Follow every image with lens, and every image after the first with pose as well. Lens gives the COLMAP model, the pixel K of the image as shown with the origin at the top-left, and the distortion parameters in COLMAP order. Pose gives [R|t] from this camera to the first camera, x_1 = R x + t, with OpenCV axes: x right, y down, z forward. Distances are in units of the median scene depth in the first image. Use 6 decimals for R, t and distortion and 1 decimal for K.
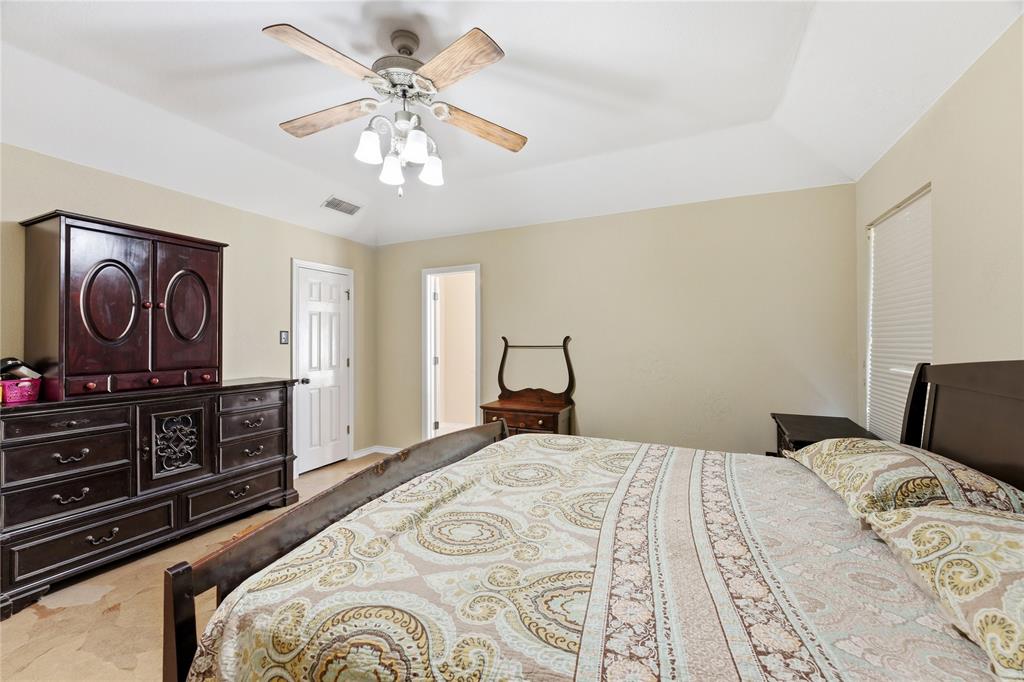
lens RADIAL K [[413.6, 0, 508.2], [0, 413.6, 338.9], [0, 0, 1]] dist [0.003965, 0.000282]
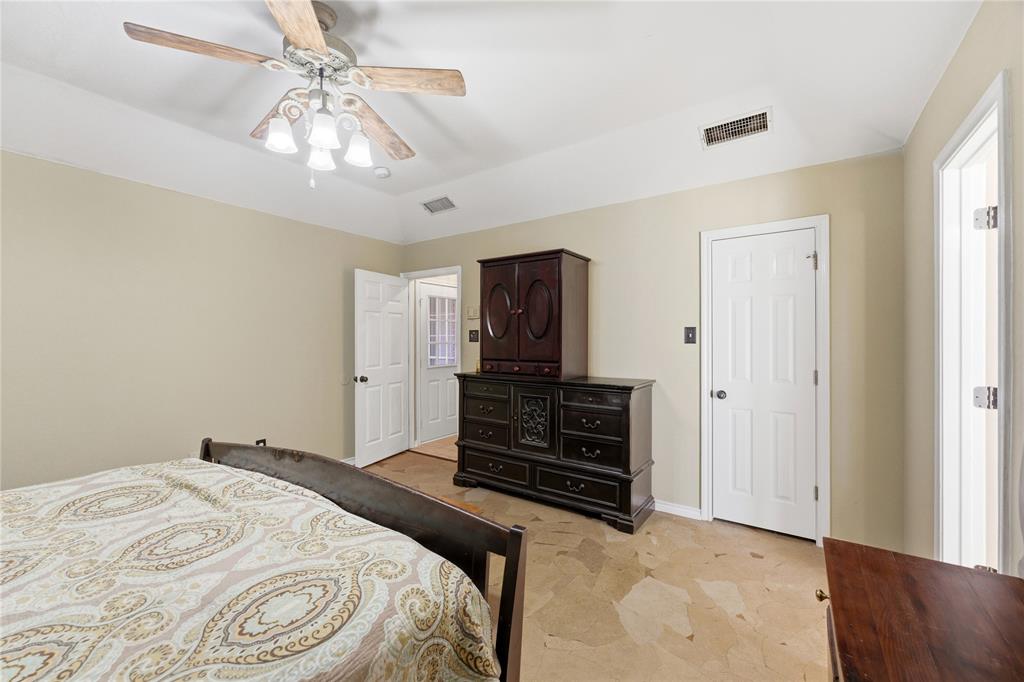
lens RADIAL K [[413.6, 0, 506.7], [0, 413.6, 338.5], [0, 0, 1]] dist [0.003965, 0.000282]
pose [[-0.169137, 0.007525, -0.985564, 0.443817], [-0.000885, 0.999969, 0.007787, -0.003584], [0.985592, 0.002190, -0.169125, 1.166985]]
